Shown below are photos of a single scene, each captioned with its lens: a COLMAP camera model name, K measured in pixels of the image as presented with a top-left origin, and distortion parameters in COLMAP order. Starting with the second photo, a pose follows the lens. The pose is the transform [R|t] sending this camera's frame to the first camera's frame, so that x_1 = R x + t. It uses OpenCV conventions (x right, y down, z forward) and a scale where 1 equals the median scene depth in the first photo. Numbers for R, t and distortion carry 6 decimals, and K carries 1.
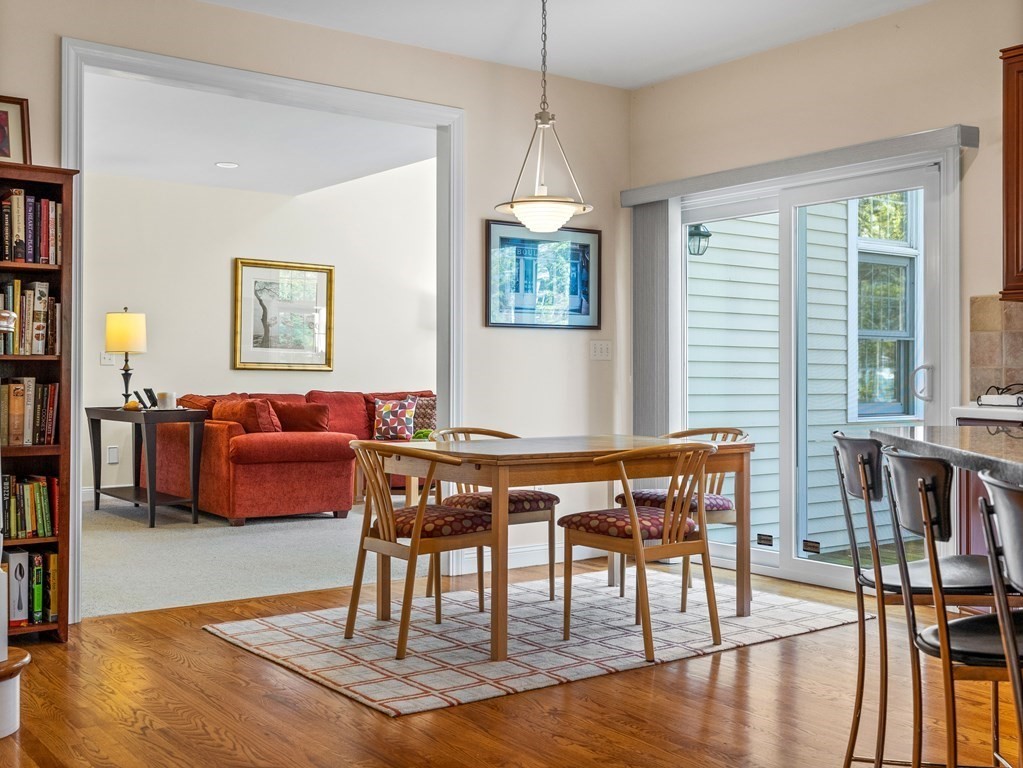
lens RADIAL K [[1155.8, 0, 573.5], [0, 1155.8, 378.5], [0, 0, 1]] dist [-0.016468, -0.019061]
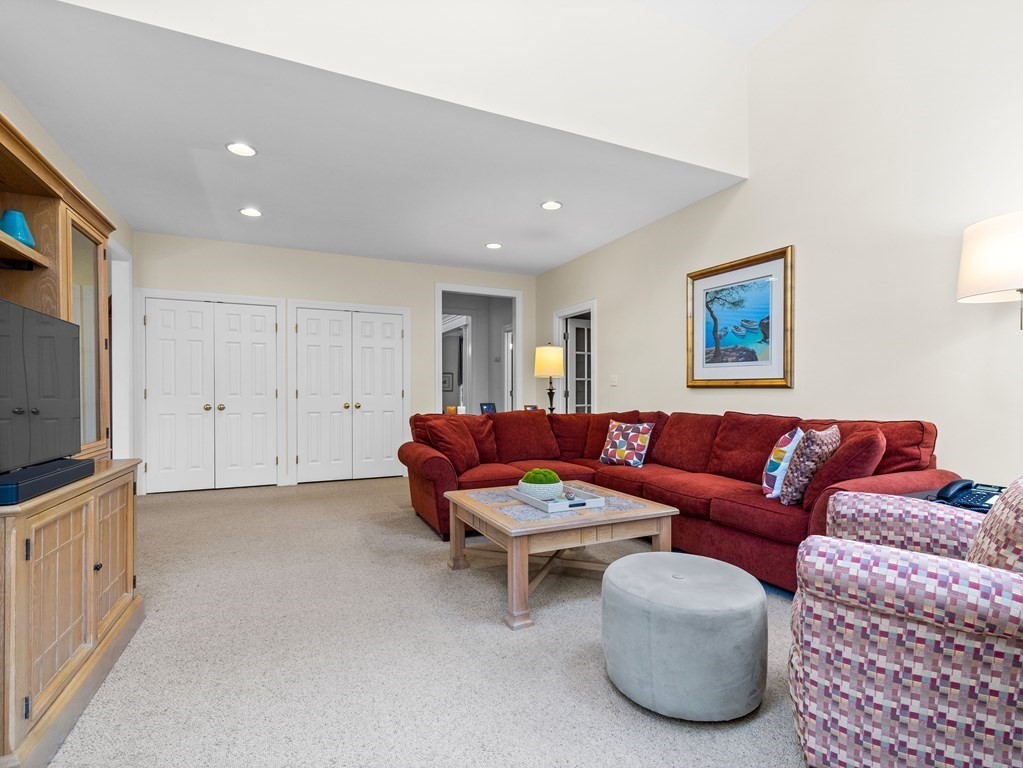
lens RADIAL K [[483.9, 0, 507.6], [0, 483.9, 390.5], [0, 0, 1]] dist [0.000880, 0.000082]
pose [[-0.250585, -0.004671, -0.968083, 0.143203], [0.001336, 0.999986, -0.005171, -0.003247], [0.968094, -0.002589, -0.250575, 0.939457]]
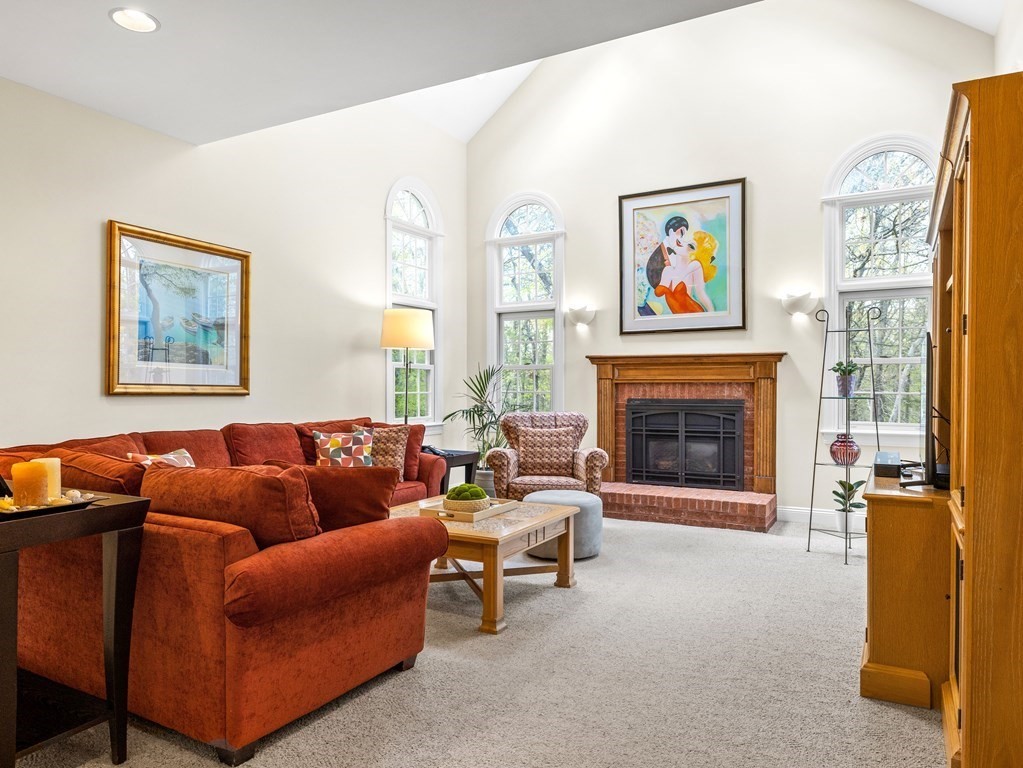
lens RADIAL K [[686.8, 0, 515.2], [0, 686.8, 387.4], [0, 0, 1]] dist [0.002876, 0.001035]
pose [[0.926478, -0.006377, 0.376295, -0.225363], [0.006120, 0.999980, 0.001876, -0.011371], [-0.376299, 0.000565, 0.926498, 0.554127]]
